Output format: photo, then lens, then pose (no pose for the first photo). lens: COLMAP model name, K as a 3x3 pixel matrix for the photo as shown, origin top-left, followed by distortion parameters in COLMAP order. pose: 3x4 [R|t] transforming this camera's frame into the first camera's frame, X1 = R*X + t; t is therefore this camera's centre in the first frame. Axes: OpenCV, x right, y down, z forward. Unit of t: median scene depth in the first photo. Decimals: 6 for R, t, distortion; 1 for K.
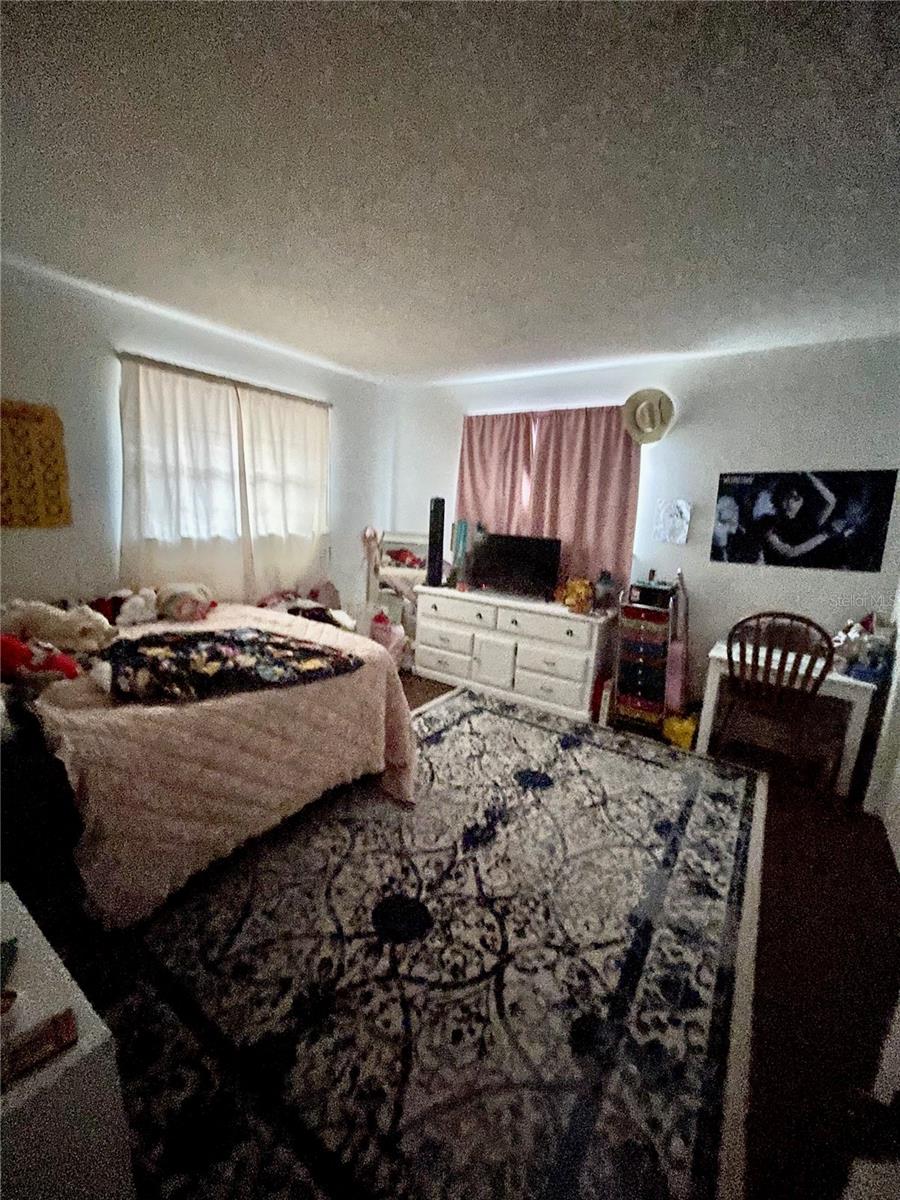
lens RADIAL K [[483.1, 0, 452.2], [0, 483.1, 602.2], [0, 0, 1]] dist [-0.002608, -0.000046]
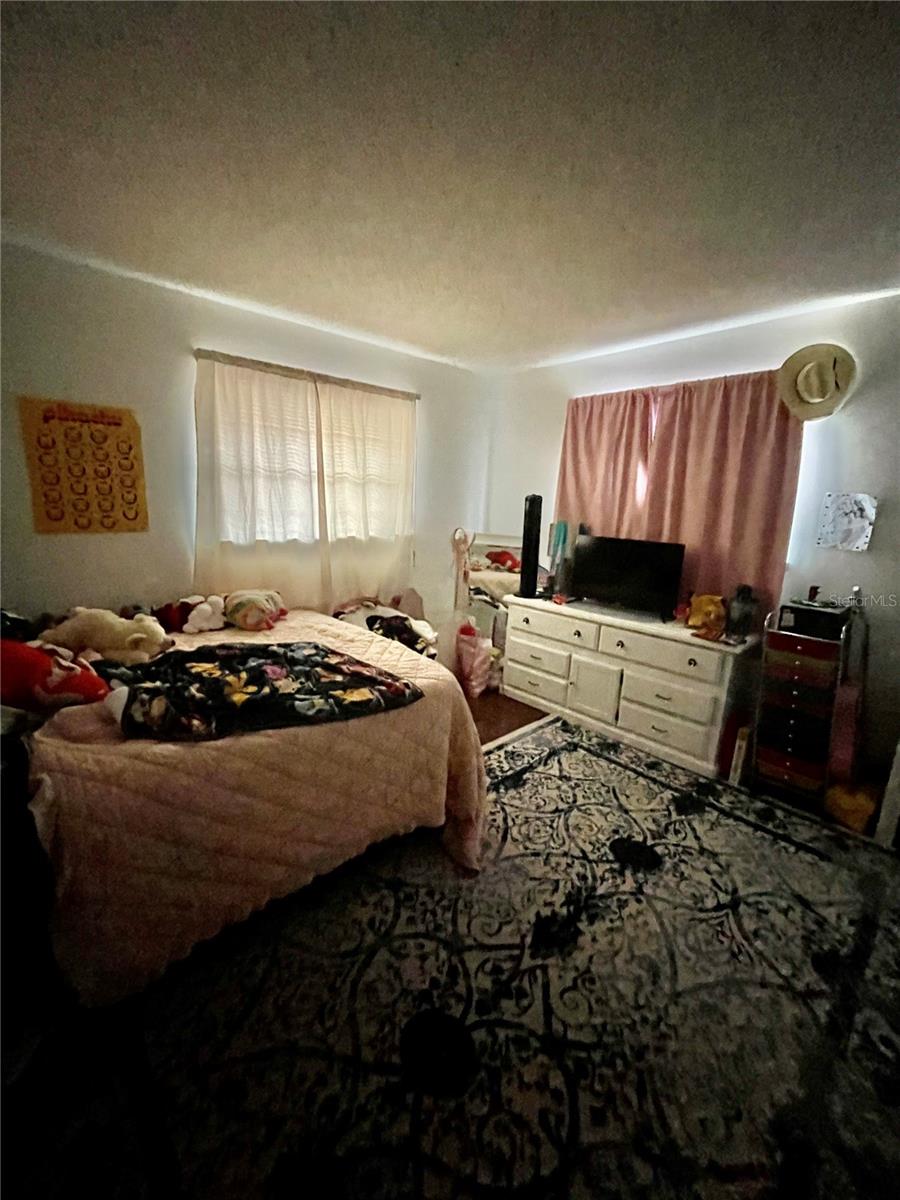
lens RADIAL K [[483.1, 0, 452.2], [0, 483.1, 602.2], [0, 0, 1]] dist [-0.002608, -0.000046]
pose [[0.973850, 0.031948, -0.224933, 0.042471], [-0.031613, 0.999487, 0.005092, -0.034556], [0.224980, 0.002152, 0.974361, 0.172524]]
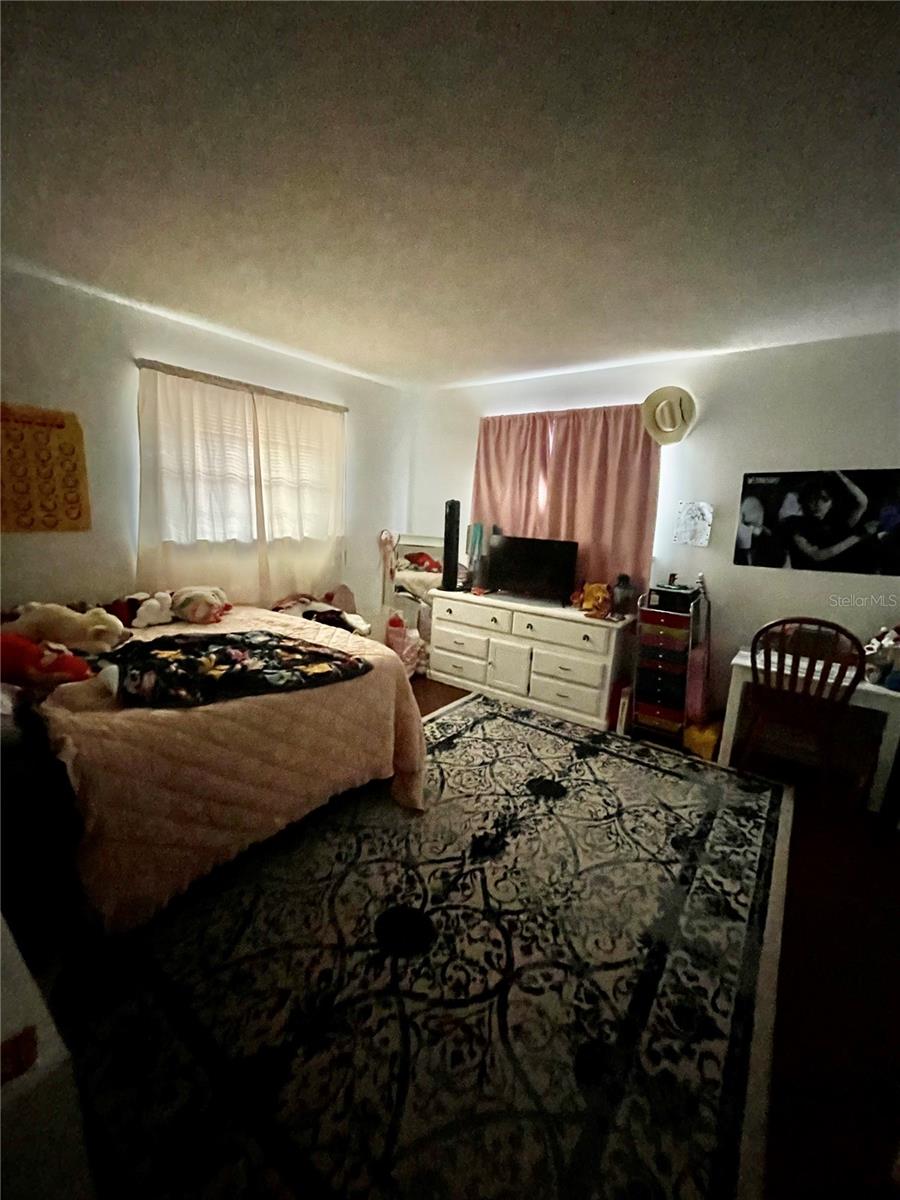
lens RADIAL K [[483.1, 0, 452.2], [0, 483.1, 602.2], [0, 0, 1]] dist [-0.002608, -0.000046]
pose [[0.998992, 0.003632, -0.044743, 0.020522], [-0.003961, 0.999966, -0.007277, -0.000922], [0.044715, 0.007447, 0.998972, 0.016186]]
